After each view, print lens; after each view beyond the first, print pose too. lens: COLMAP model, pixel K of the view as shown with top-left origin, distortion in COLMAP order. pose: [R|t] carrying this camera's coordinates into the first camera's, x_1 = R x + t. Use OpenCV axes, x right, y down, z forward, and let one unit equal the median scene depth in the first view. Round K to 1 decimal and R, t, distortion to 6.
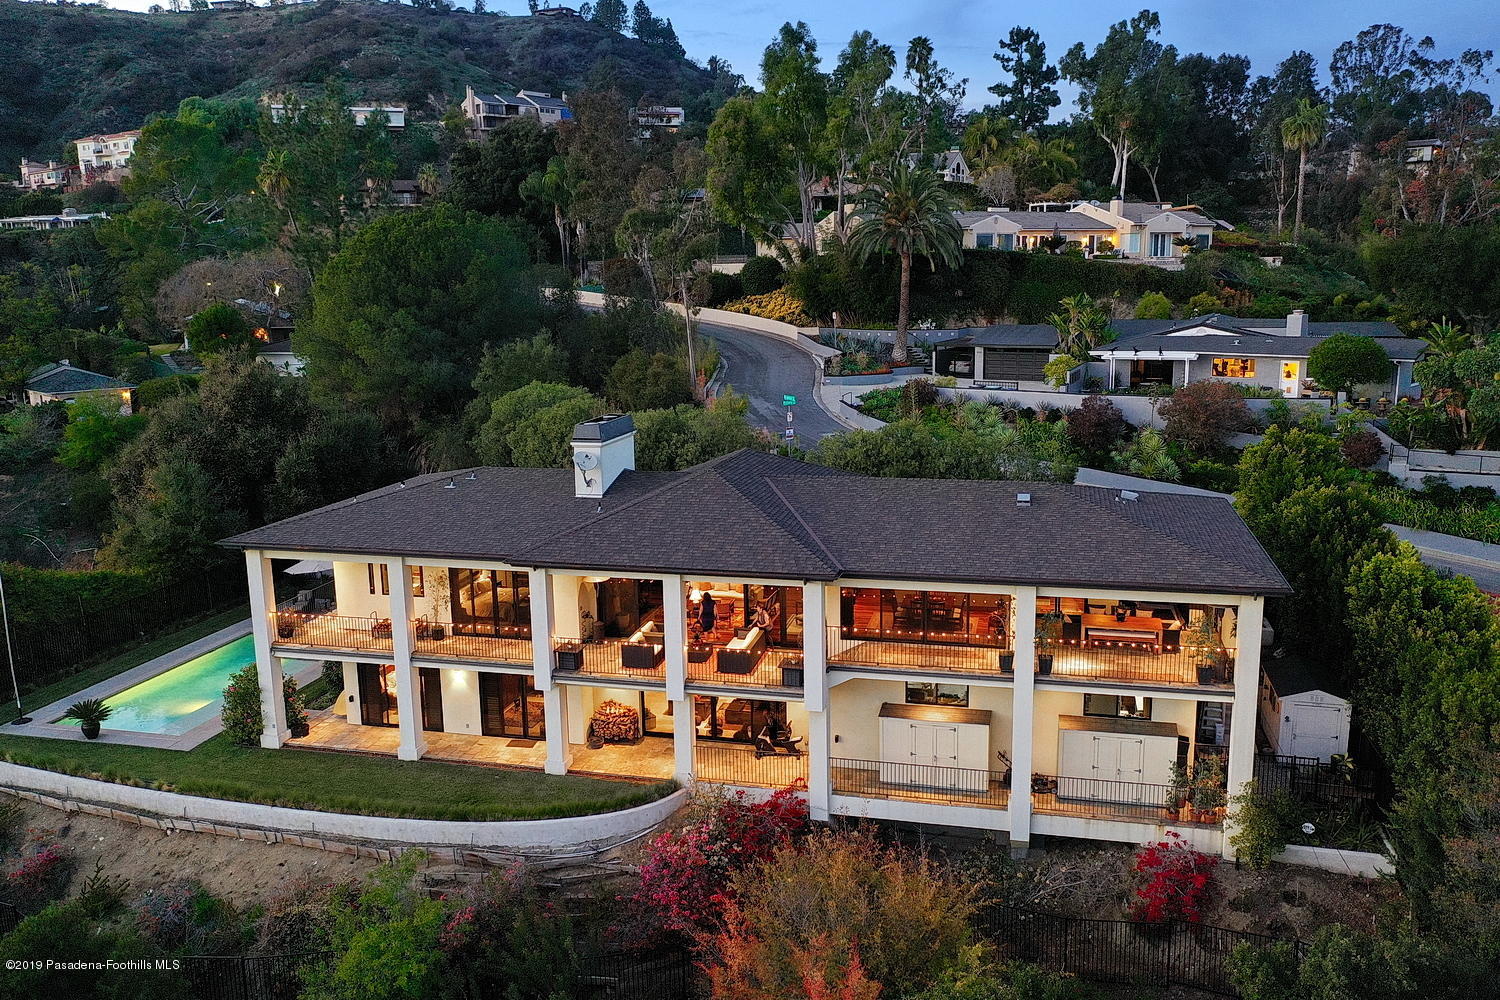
lens RADIAL K [[1178.8, 0, 750.0], [0, 1178.8, 500.0], [0, 0, 1]] dist [-0.001839, 0.005791]
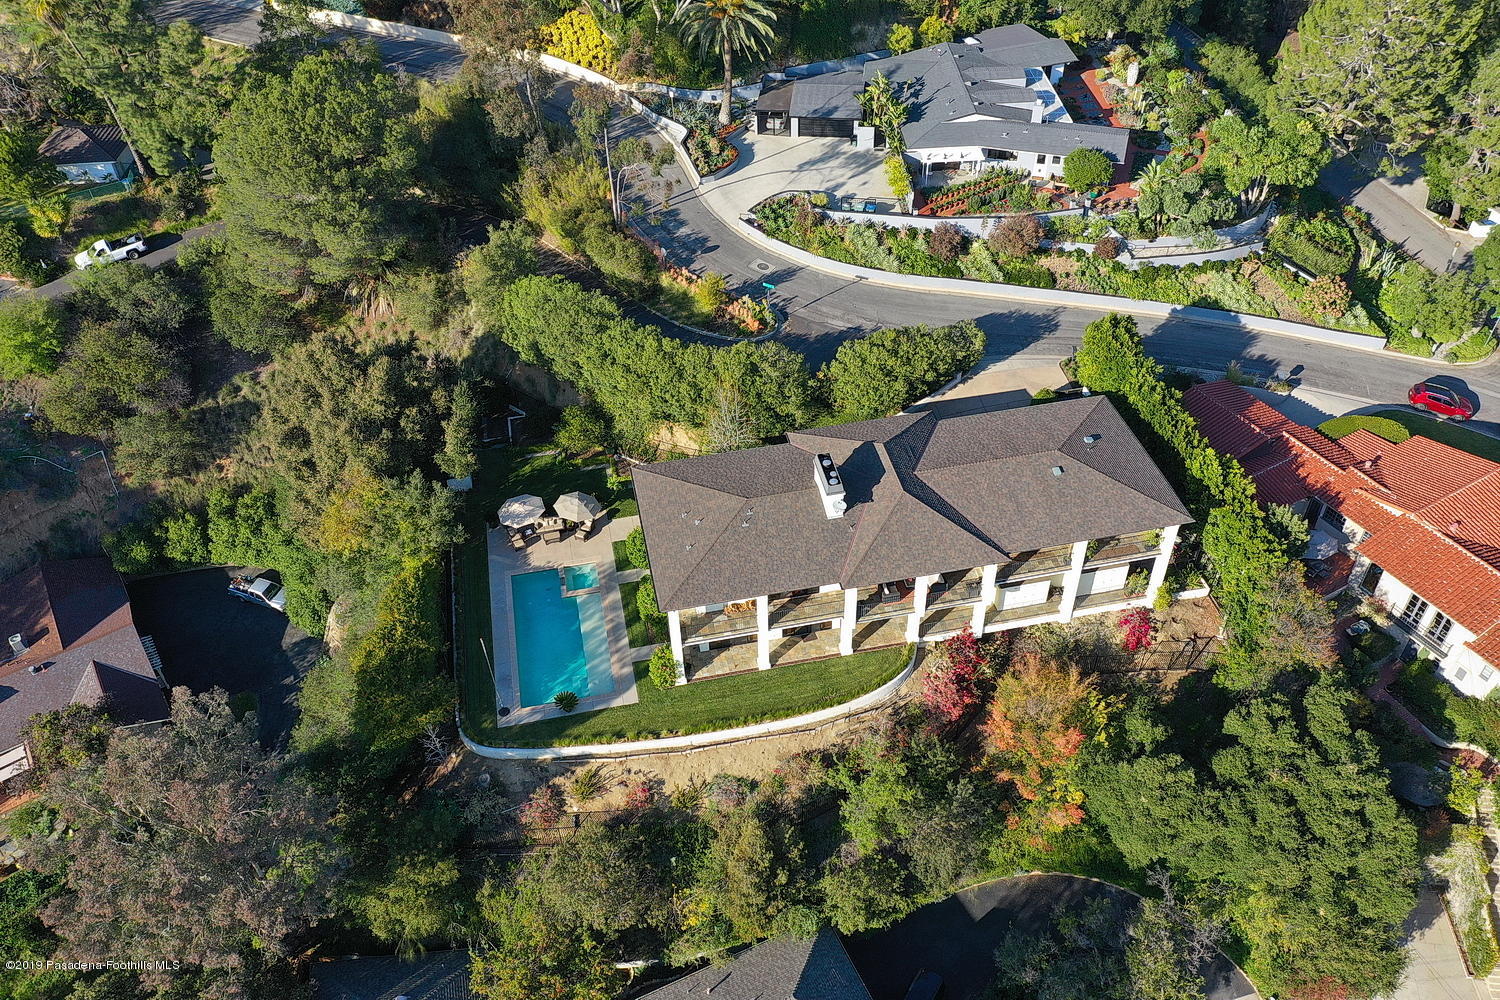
lens RADIAL K [[1189.4, 0, 748.8], [0, 1189.4, 480.6], [0, 0, 1]] dist [0.001977, 0.002425]
pose [[0.899098, -0.293107, 0.325132, -0.567397], [0.093036, 0.853720, 0.512354, -0.675568], [-0.427746, -0.430408, 0.794848, -0.239474]]
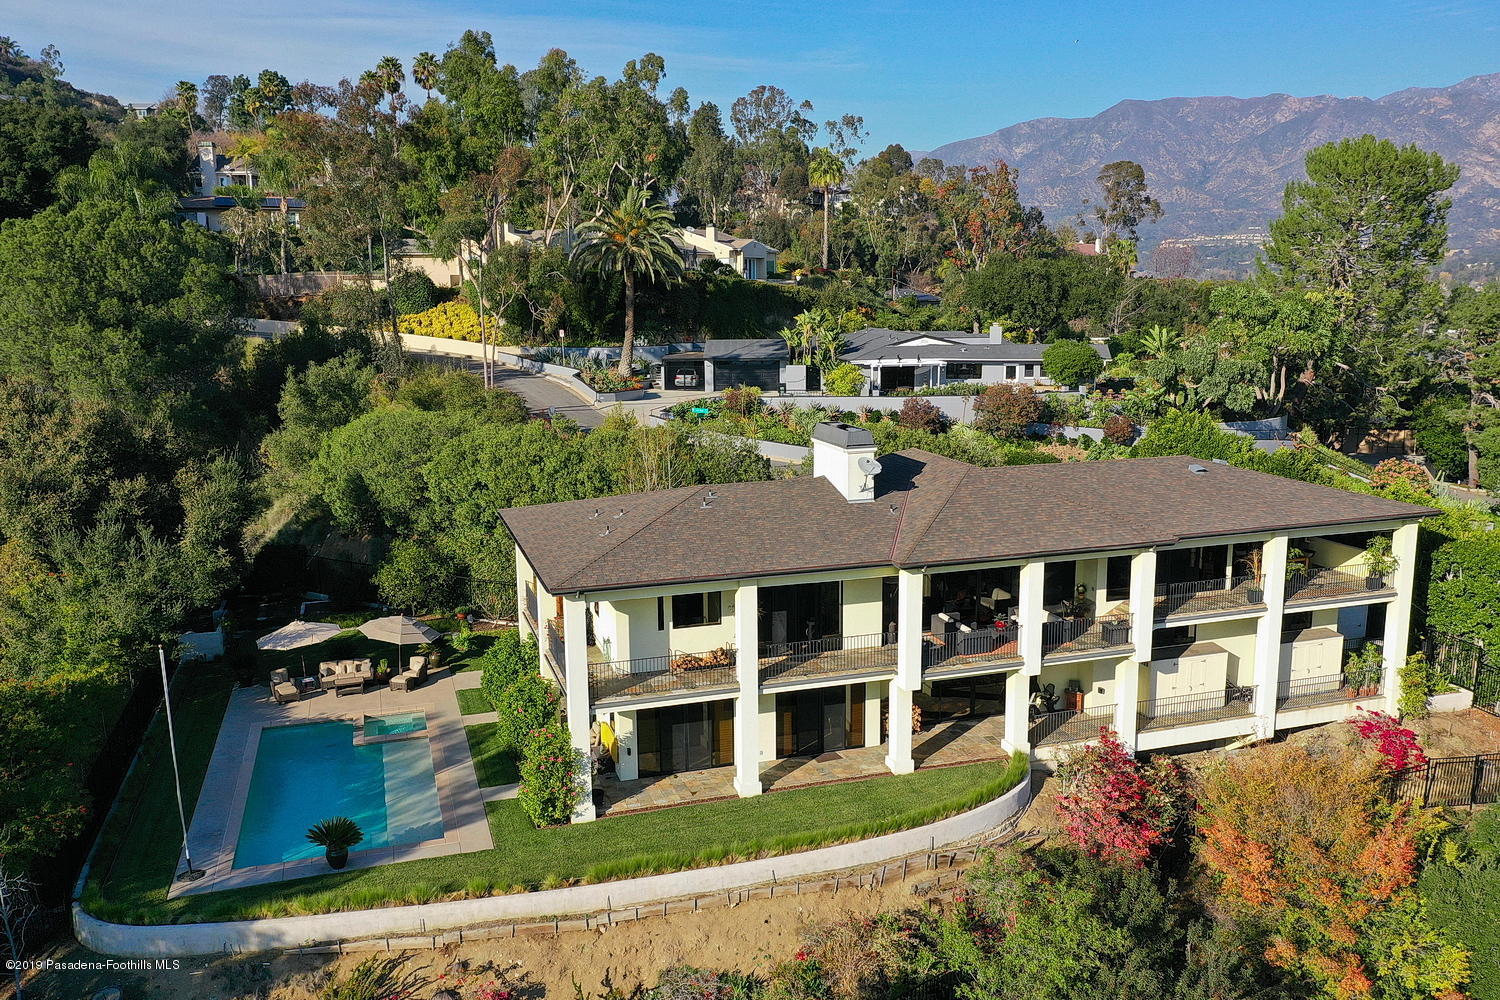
lens RADIAL K [[1178.8, 0, 750.0], [0, 1178.8, 500.0], [0, 0, 1]] dist [-0.001839, 0.005791]
pose [[0.843129, -0.085638, 0.530848, -0.521934], [0.096513, 0.995305, 0.007277, -0.014323], [-0.528979, 0.045099, 0.847436, 0.130977]]
